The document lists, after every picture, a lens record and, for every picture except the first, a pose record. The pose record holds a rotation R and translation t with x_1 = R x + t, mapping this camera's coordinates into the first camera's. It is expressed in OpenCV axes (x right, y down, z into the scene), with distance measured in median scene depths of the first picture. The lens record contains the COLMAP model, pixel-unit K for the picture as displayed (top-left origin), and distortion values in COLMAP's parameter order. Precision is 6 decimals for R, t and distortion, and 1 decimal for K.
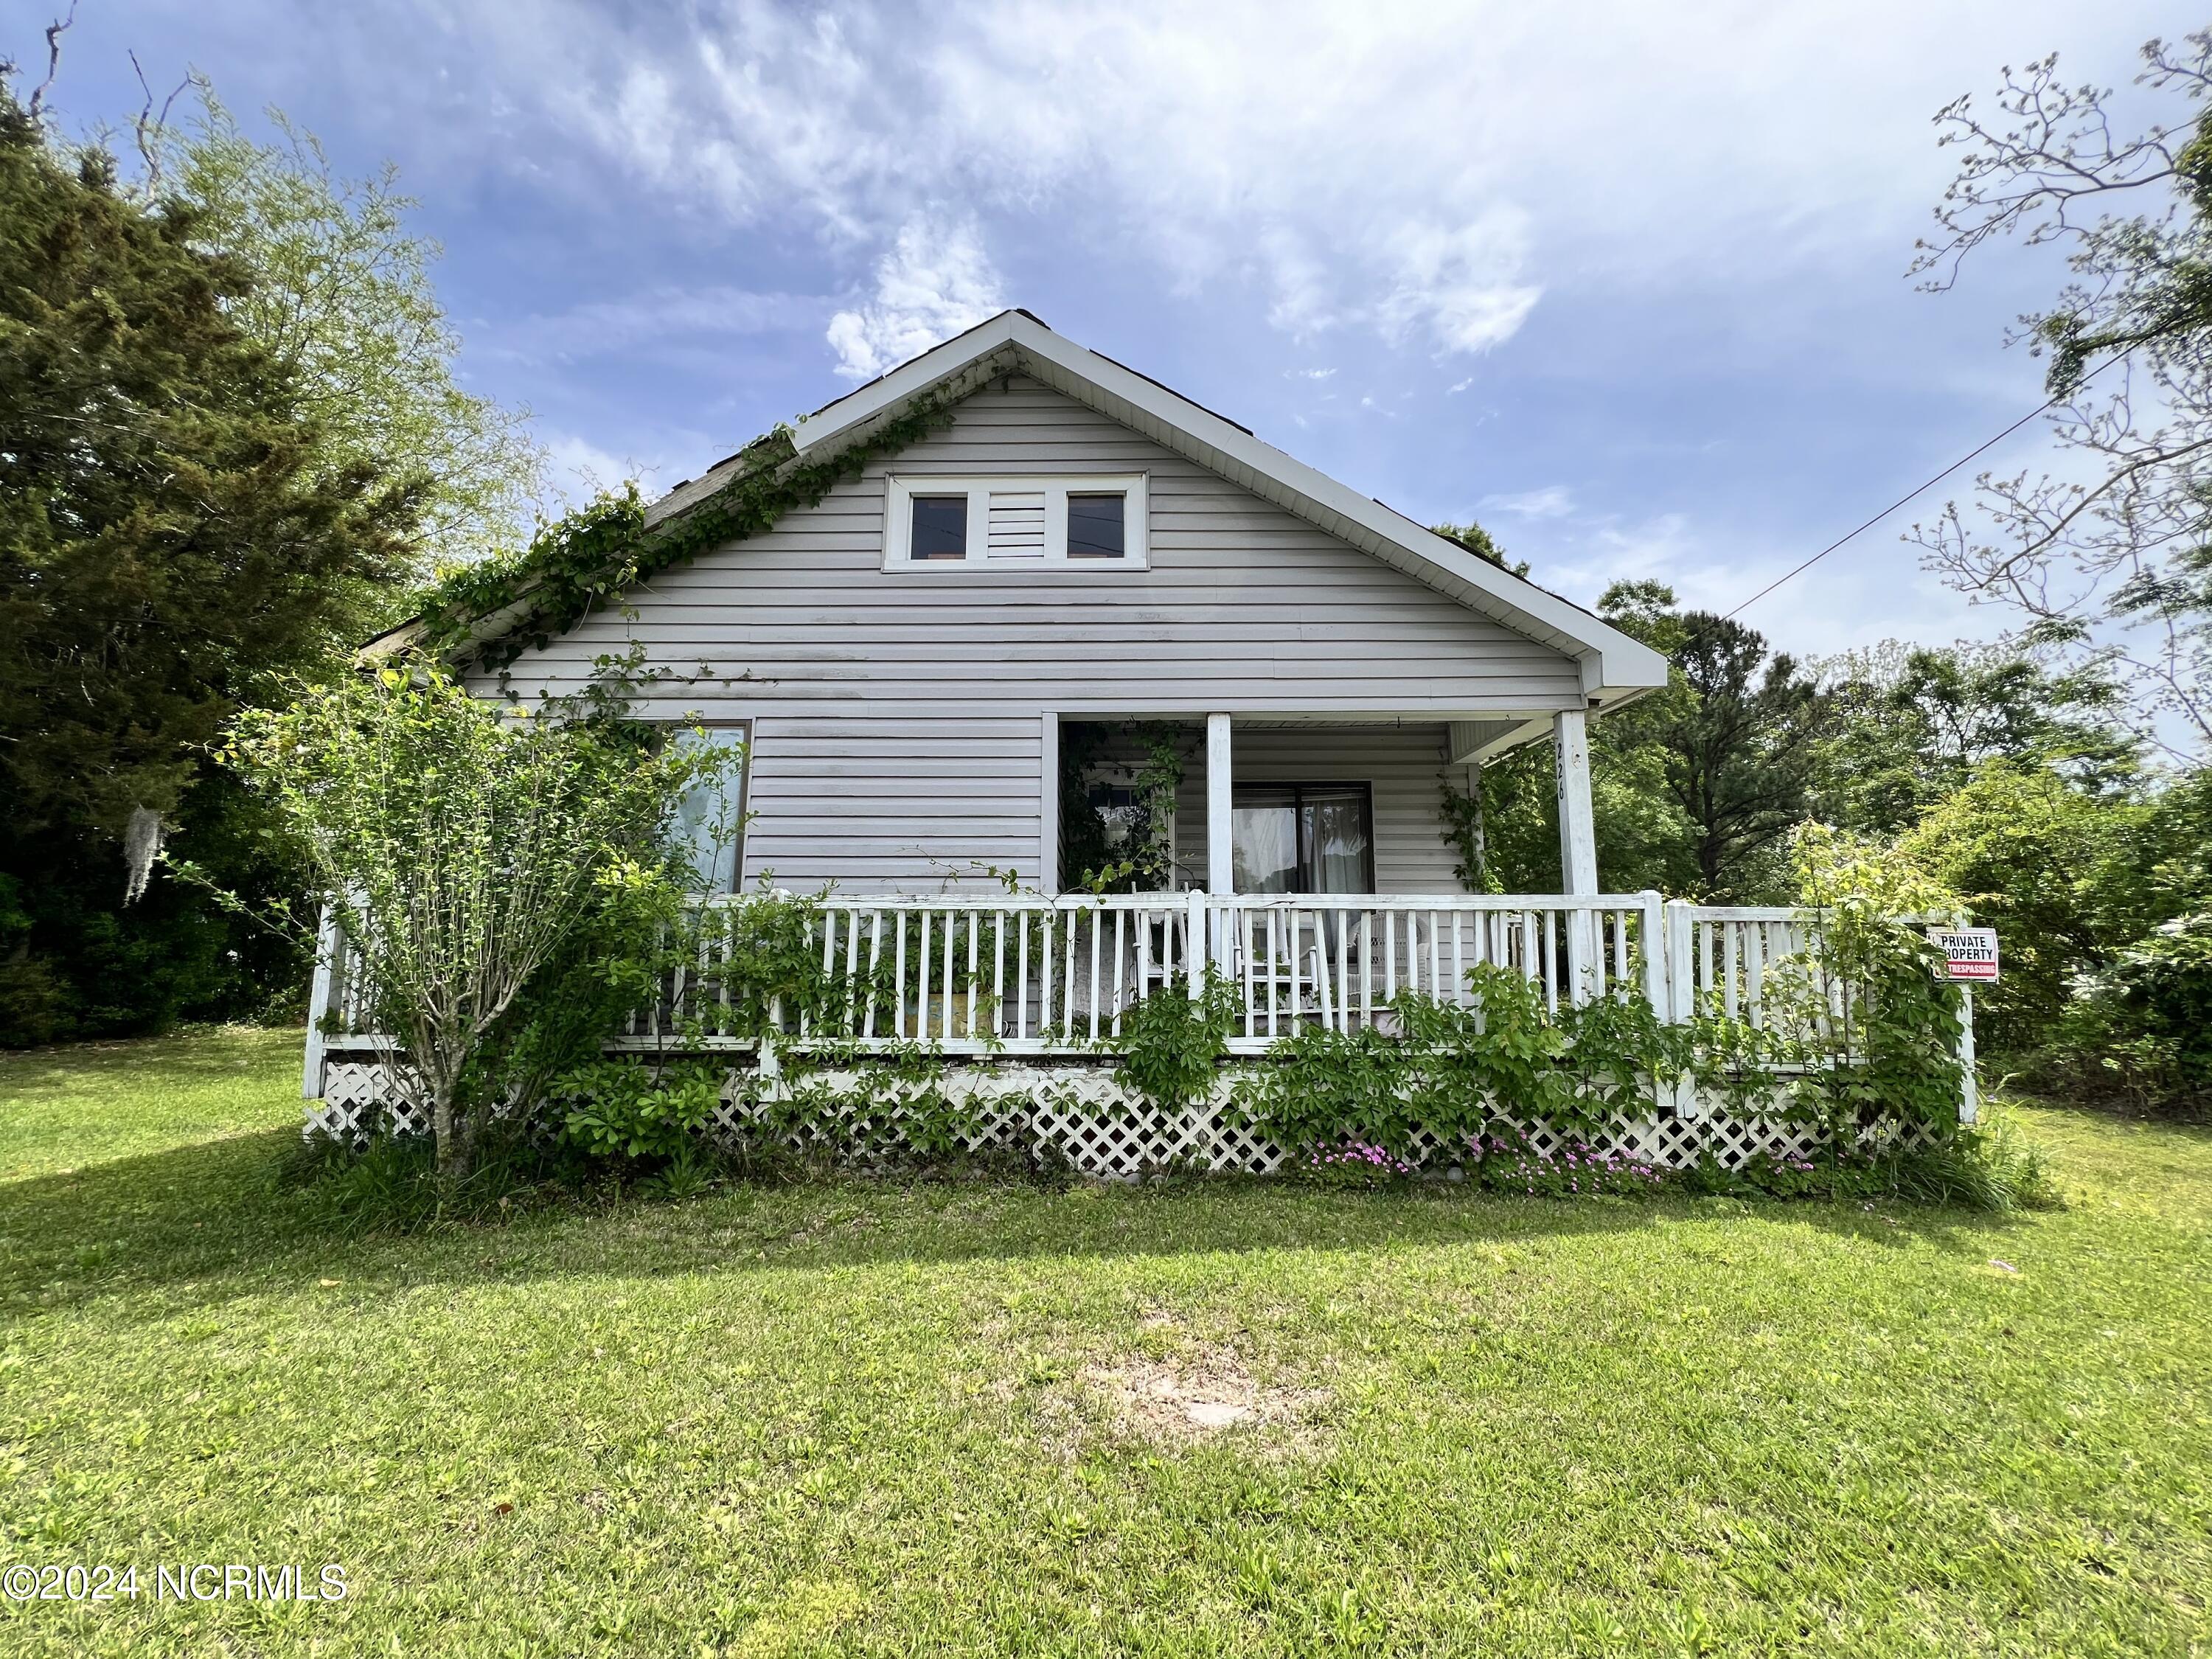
lens RADIAL K [[894.4, 0, 1106.7], [0, 894.4, 828.8], [0, 0, 1]] dist [-0.000536, -0.000022]
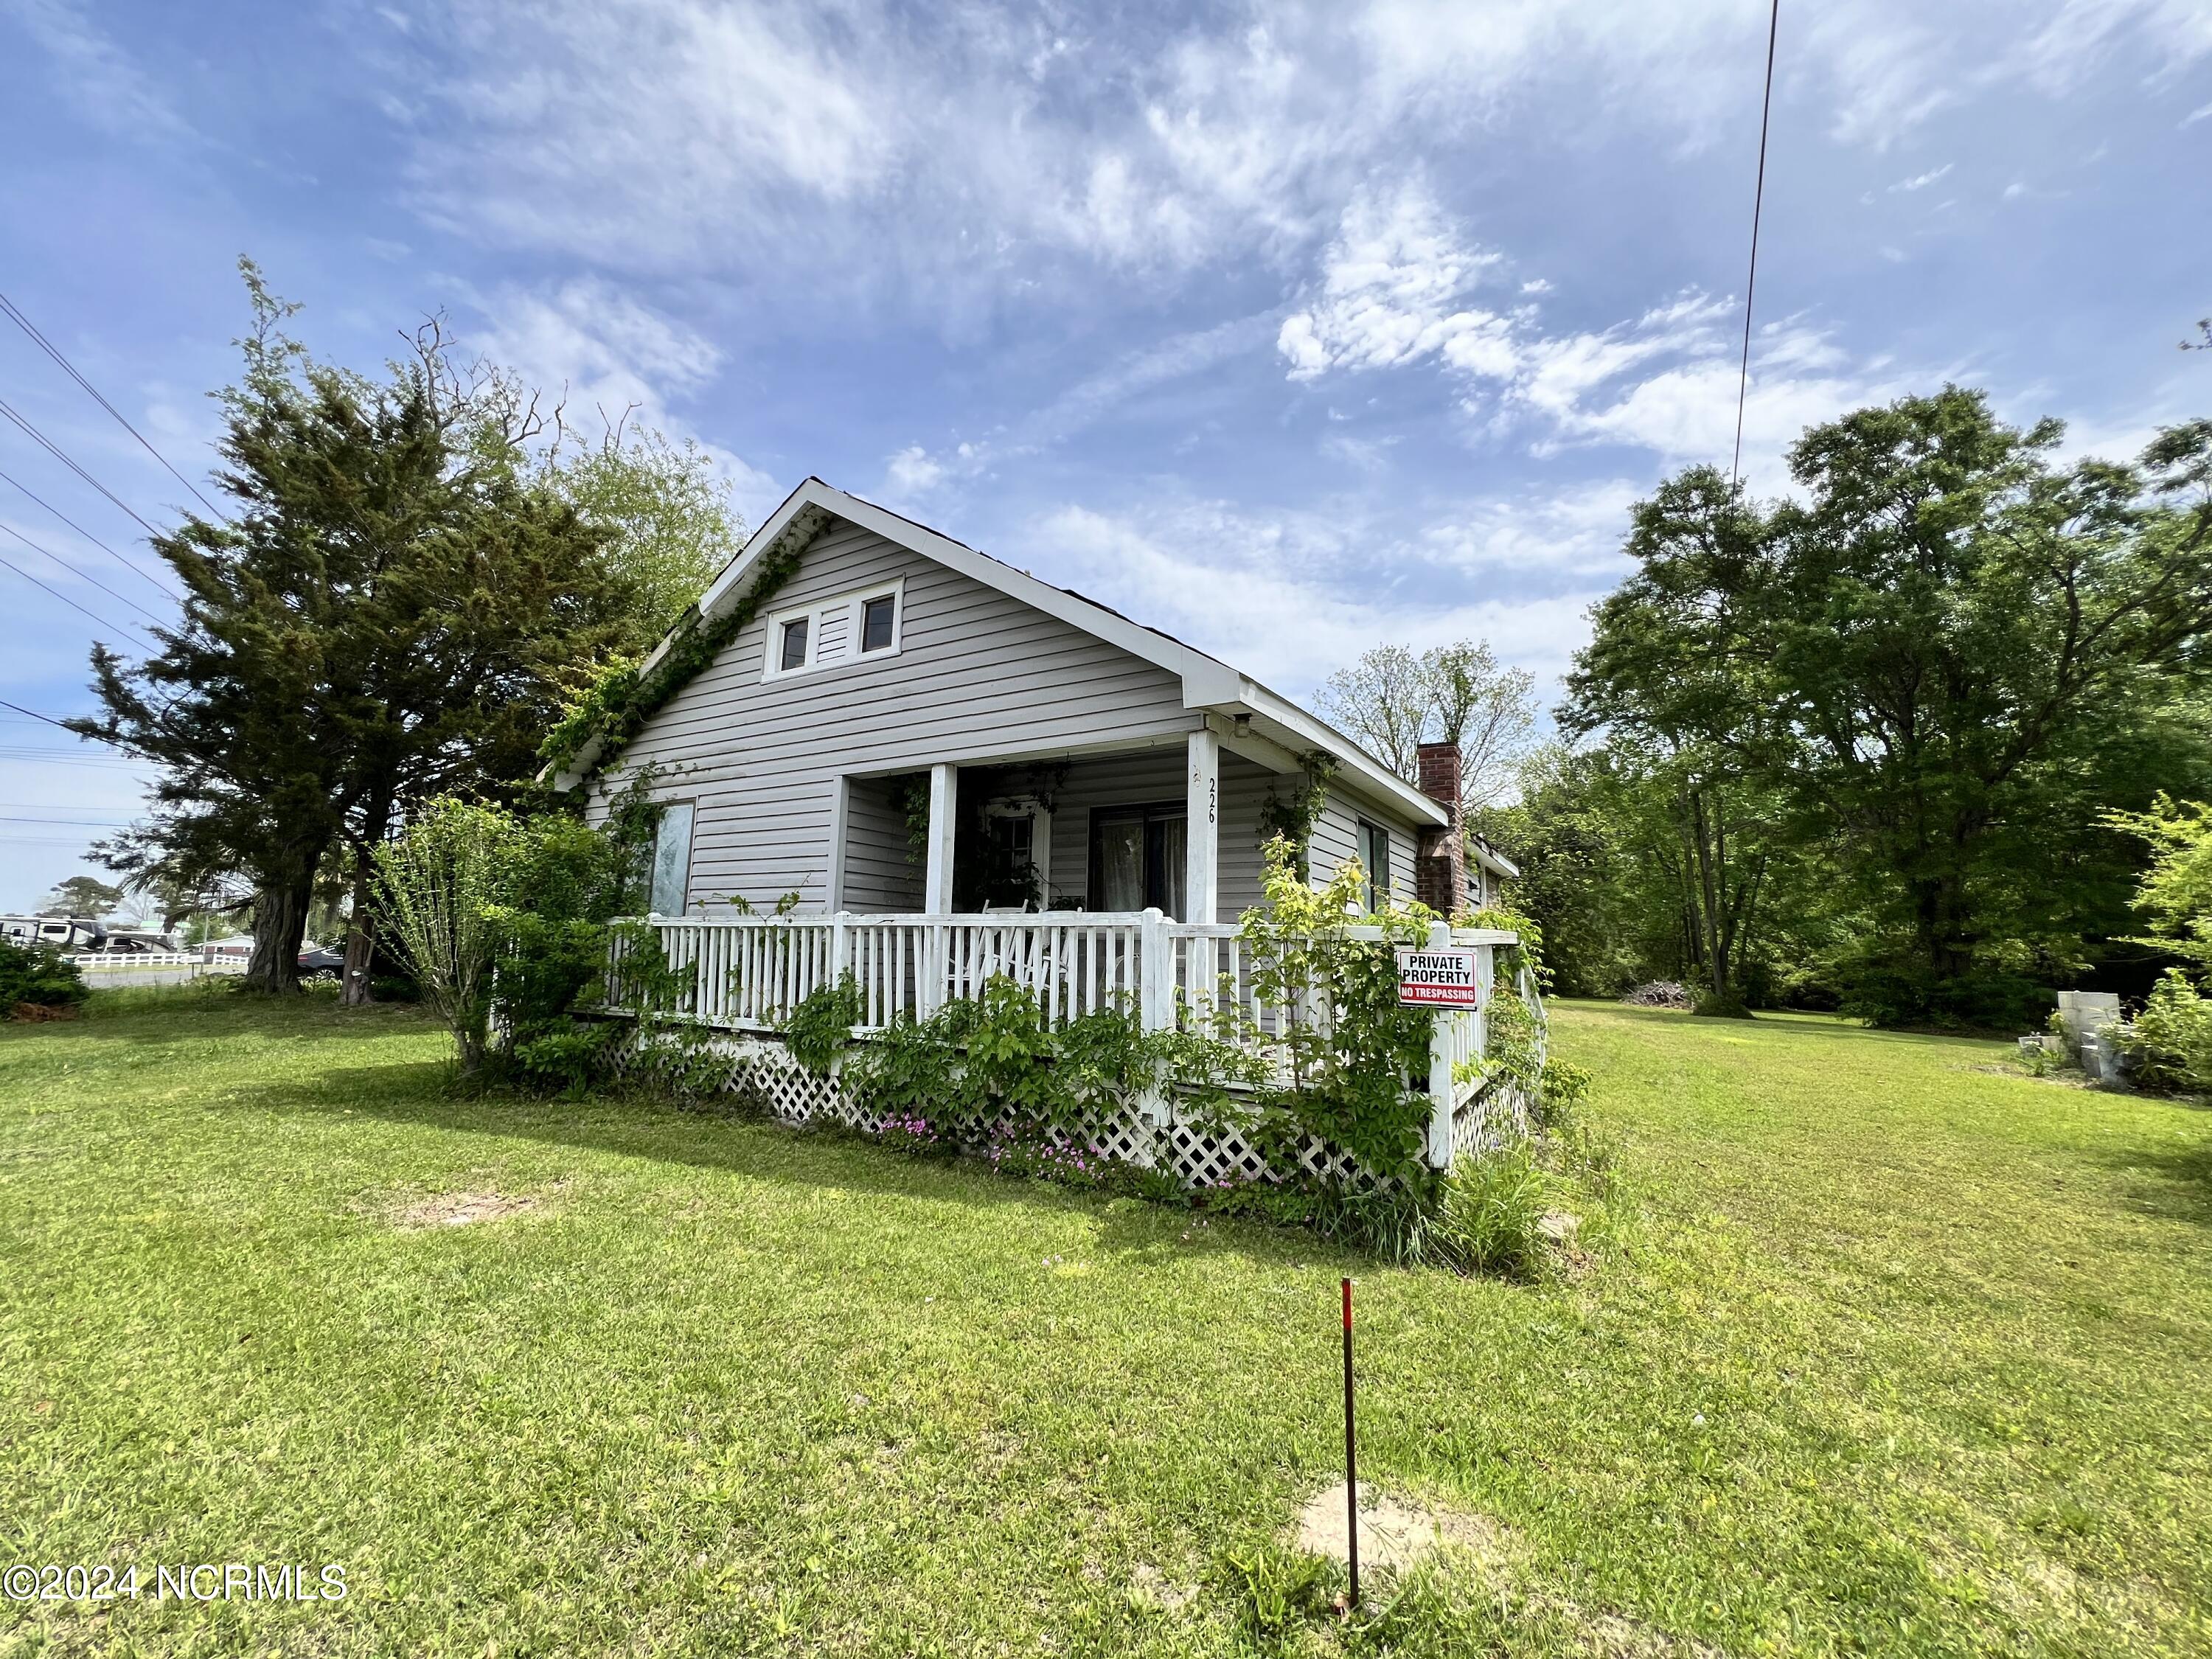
lens RADIAL K [[894.4, 0, 1101.4], [0, 894.4, 830.3], [0, 0, 1]] dist [-0.000536, -0.000022]
pose [[0.863423, -0.054161, -0.501564, 1.098144], [0.053497, 0.998444, -0.015723, -0.009351], [0.501636, -0.013257, 0.864977, 0.062185]]
